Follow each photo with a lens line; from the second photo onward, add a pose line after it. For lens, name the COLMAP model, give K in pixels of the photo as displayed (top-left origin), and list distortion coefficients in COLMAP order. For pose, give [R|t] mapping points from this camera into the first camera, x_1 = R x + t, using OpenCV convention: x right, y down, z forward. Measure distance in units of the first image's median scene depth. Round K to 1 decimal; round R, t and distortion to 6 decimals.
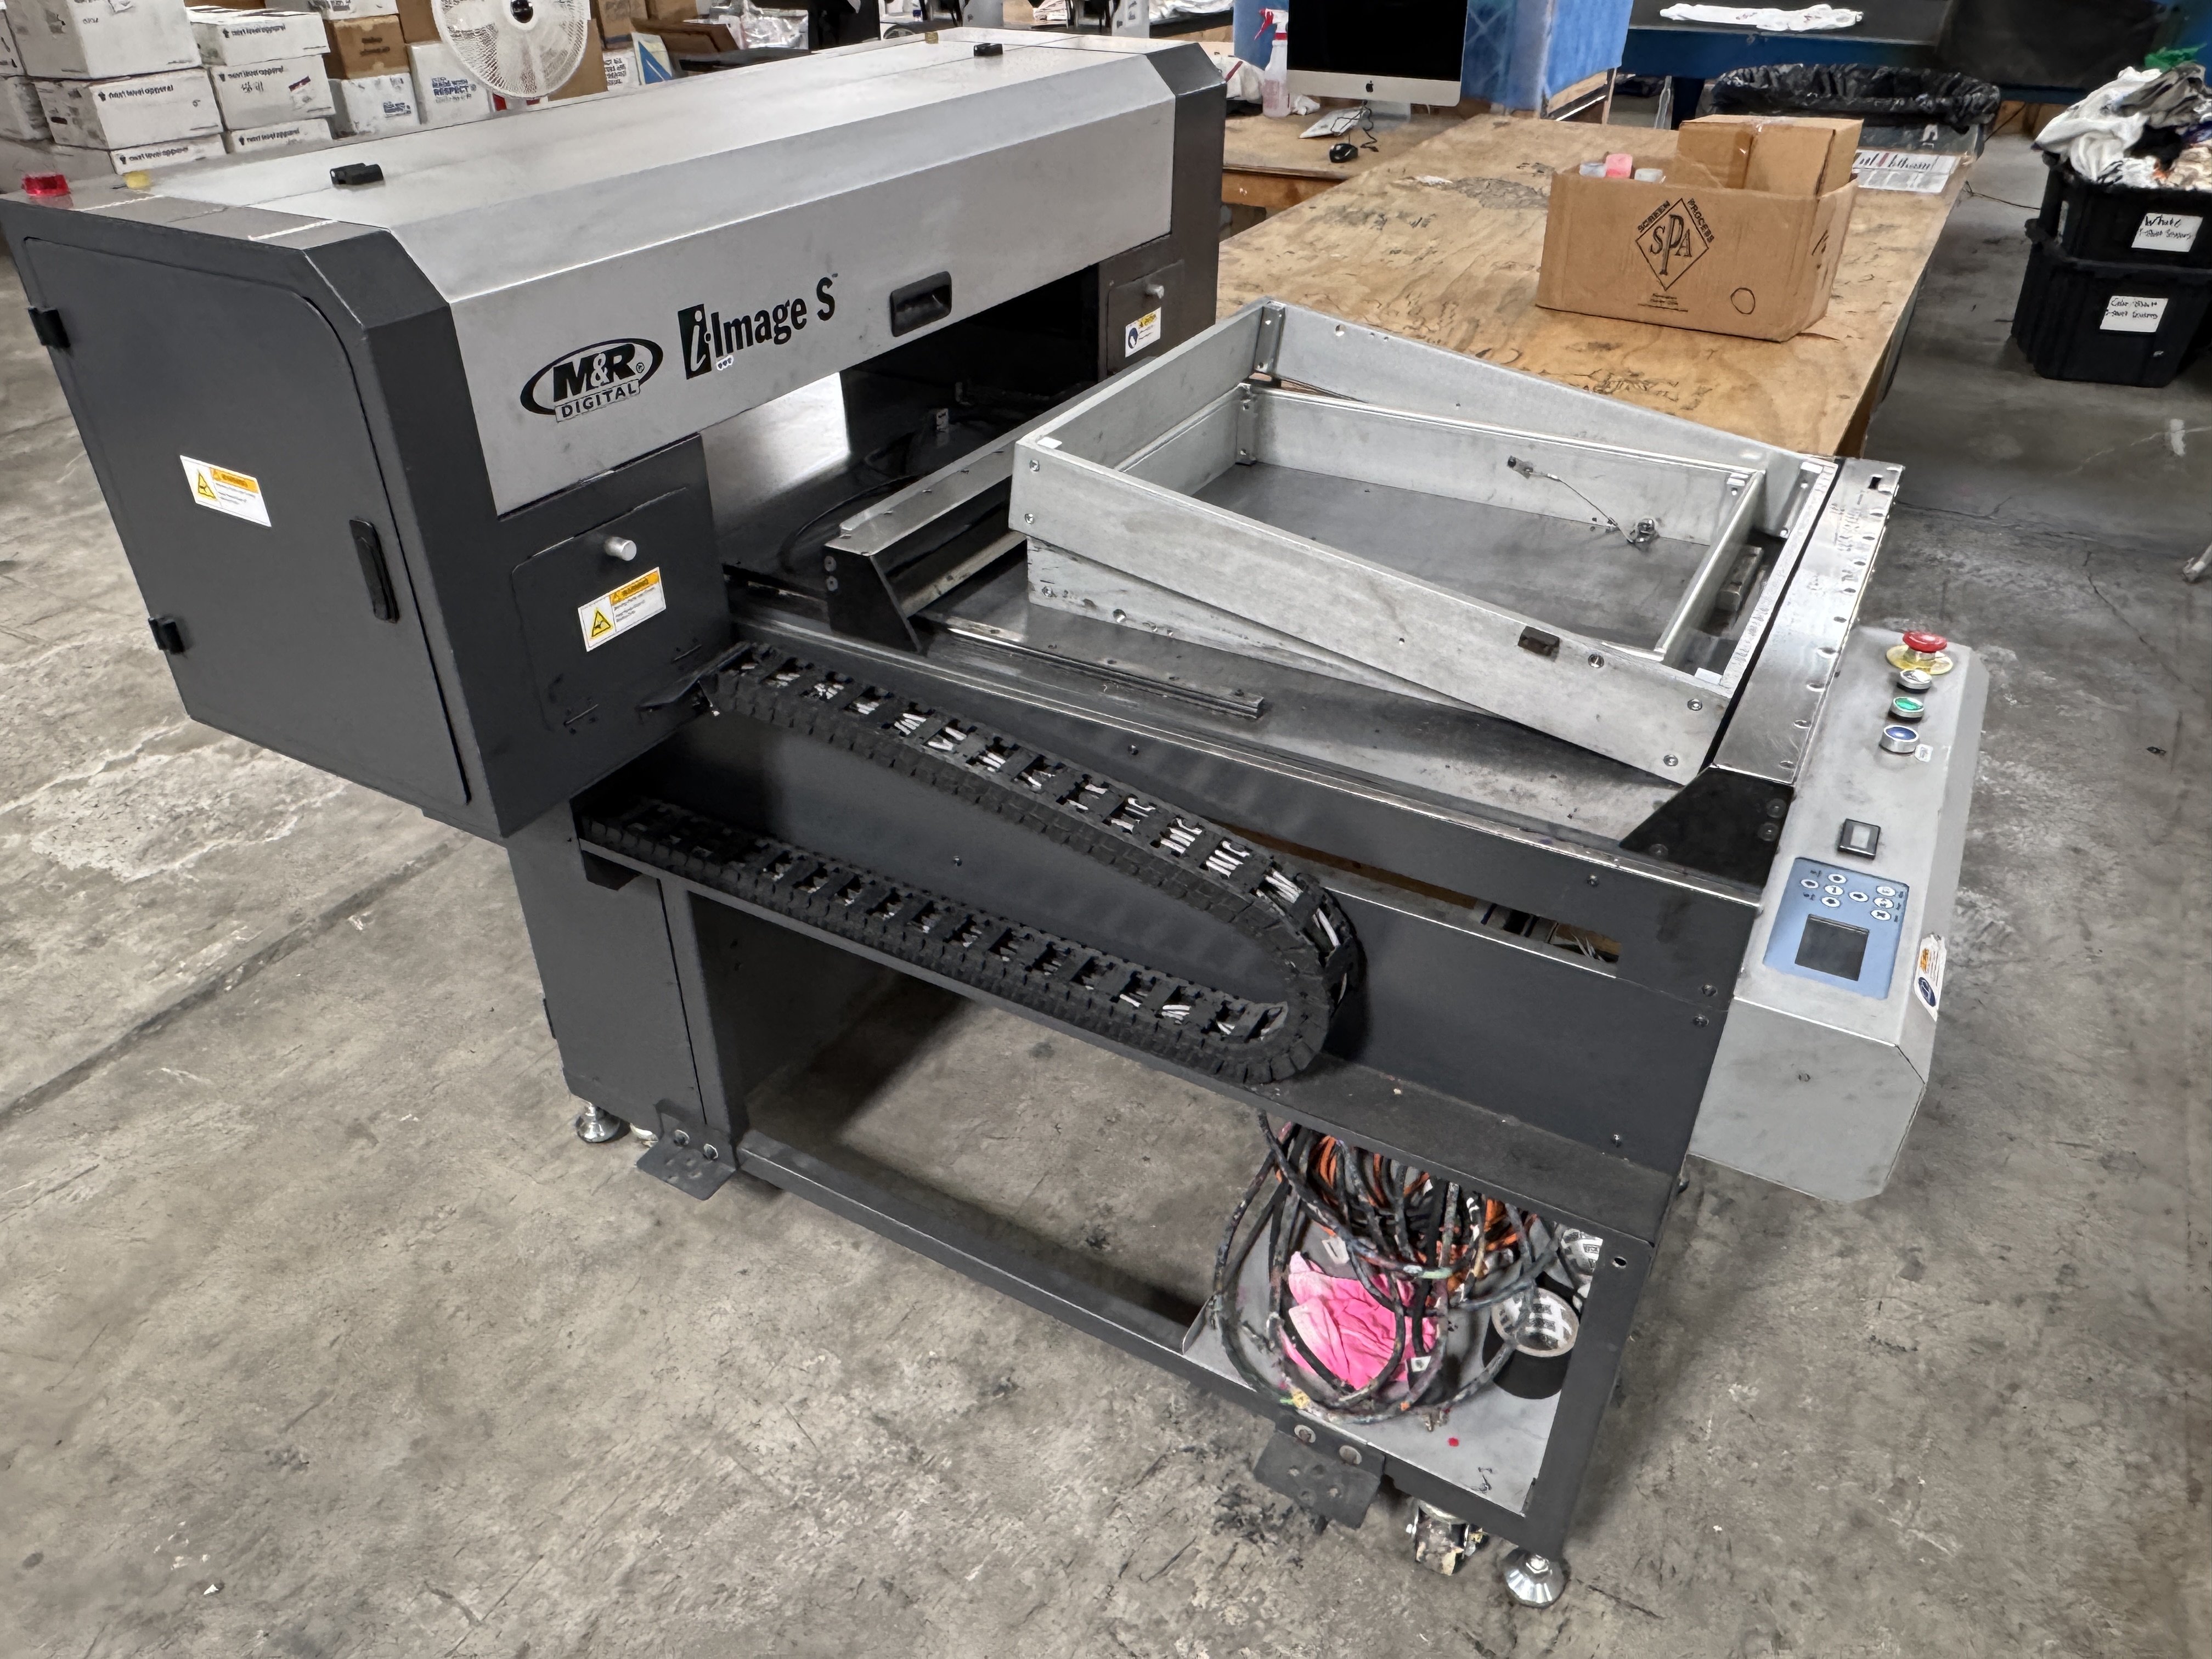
lens RADIAL K [[1499.7, 0, 1106.0], [0, 1499.7, 829.5], [0, 0, 1]] dist [0.002021, 0.001200]
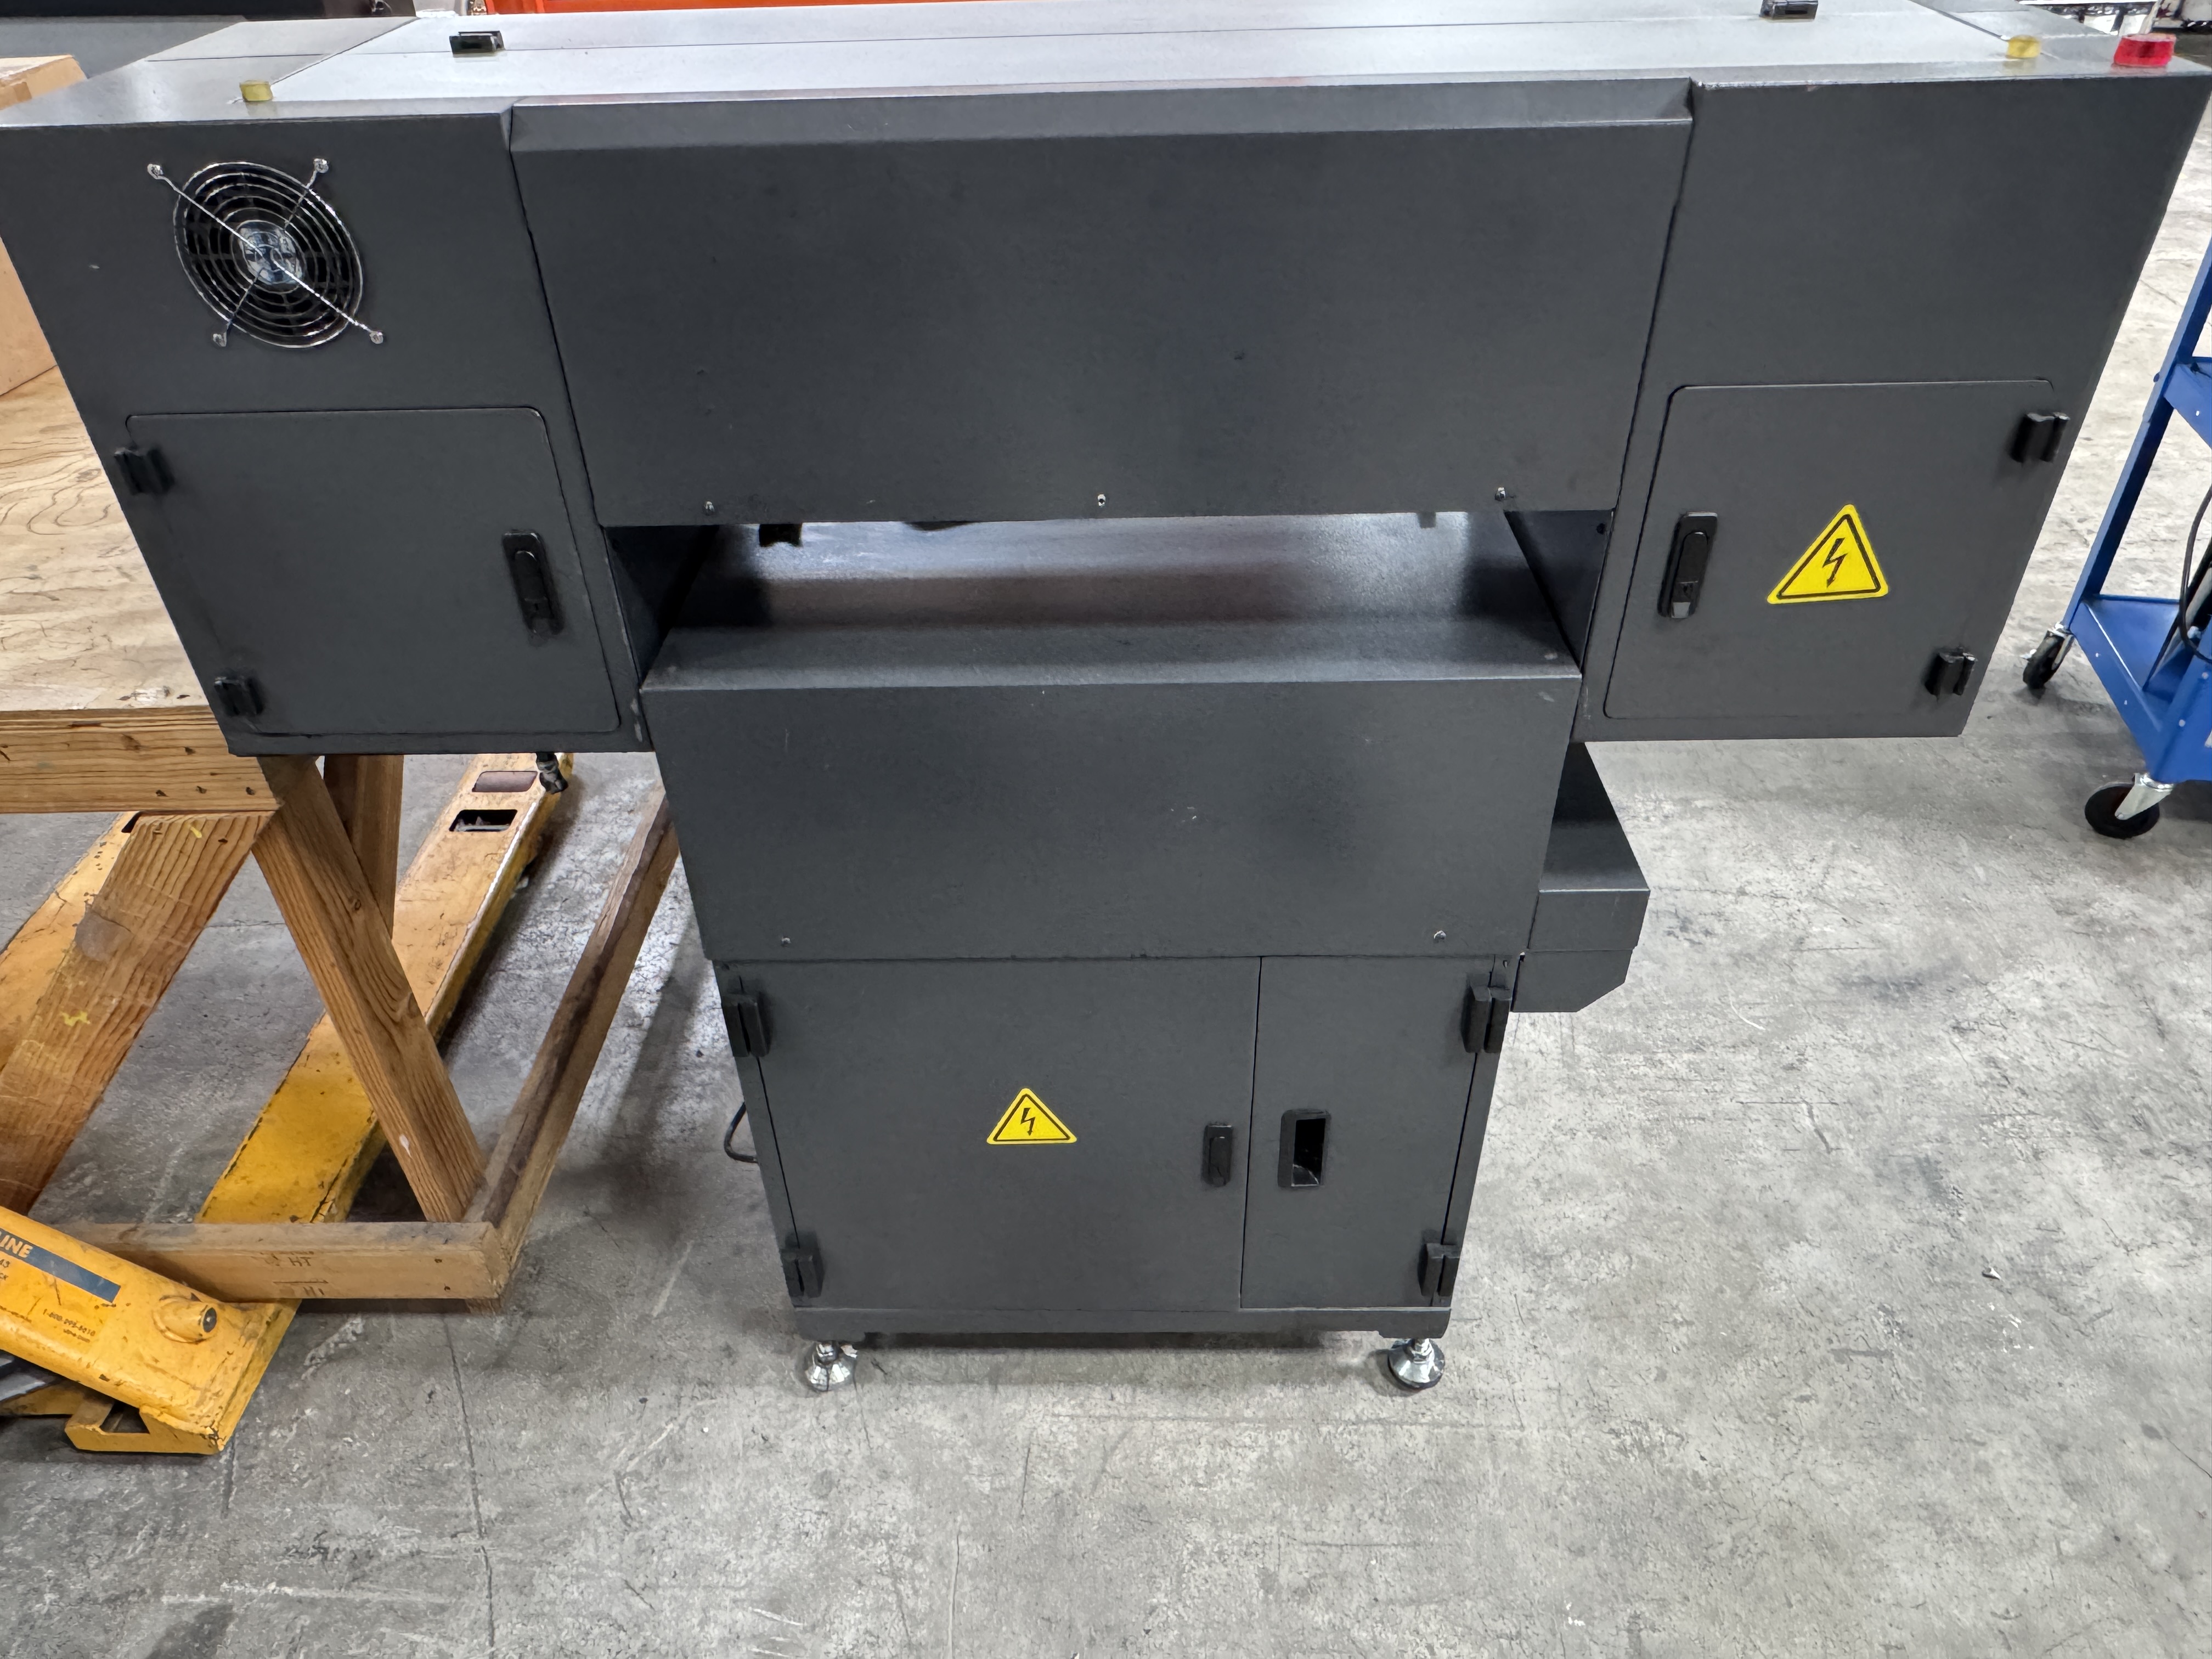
lens RADIAL K [[1499.7, 0, 1106.0], [0, 1499.7, 829.5], [0, 0, 1]] dist [0.002021, 0.001200]
pose [[-0.480301, -0.516888, 0.708616, -0.797512], [0.500938, 0.501521, 0.705363, -0.672147], [-0.719980, 0.693760, 0.018048, 1.090320]]
